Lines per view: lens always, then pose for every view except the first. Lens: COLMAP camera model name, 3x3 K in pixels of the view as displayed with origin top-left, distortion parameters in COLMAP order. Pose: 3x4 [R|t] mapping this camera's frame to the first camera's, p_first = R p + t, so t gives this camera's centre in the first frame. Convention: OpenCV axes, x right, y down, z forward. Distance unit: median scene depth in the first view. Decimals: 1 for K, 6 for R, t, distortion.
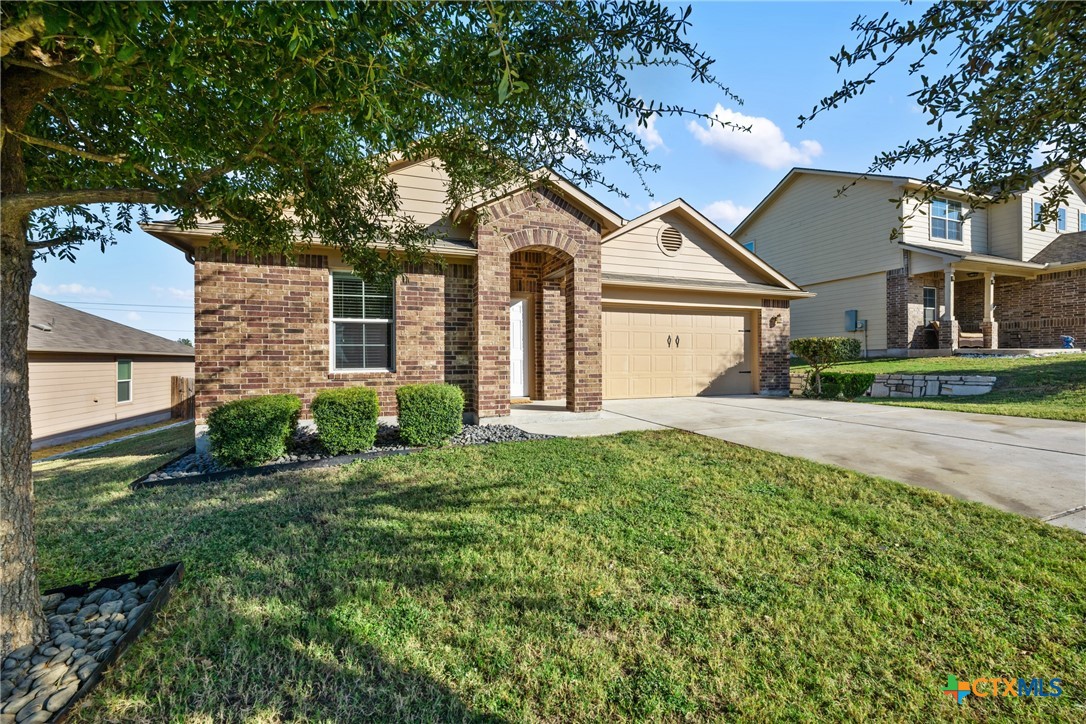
lens RADIAL K [[398.7, 0, 544.7], [0, 398.7, 370.9], [0, 0, 1]] dist [0.000938, 0.000092]
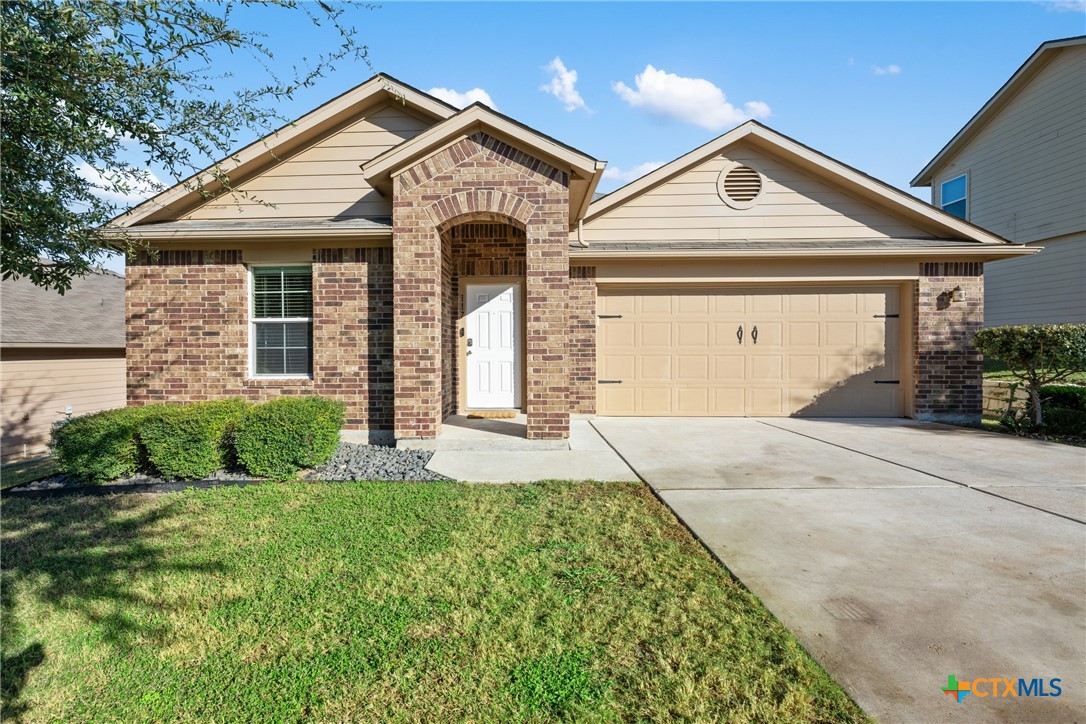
lens RADIAL K [[431.7, 0, 538.8], [0, 431.7, 363.5], [0, 0, 1]] dist [0.000030, 0.000360]
pose [[0.934172, 0.014082, -0.356545, 0.403180], [-0.011904, 0.999895, 0.008302, -0.043196], [0.356624, -0.003511, 0.934241, 0.299075]]
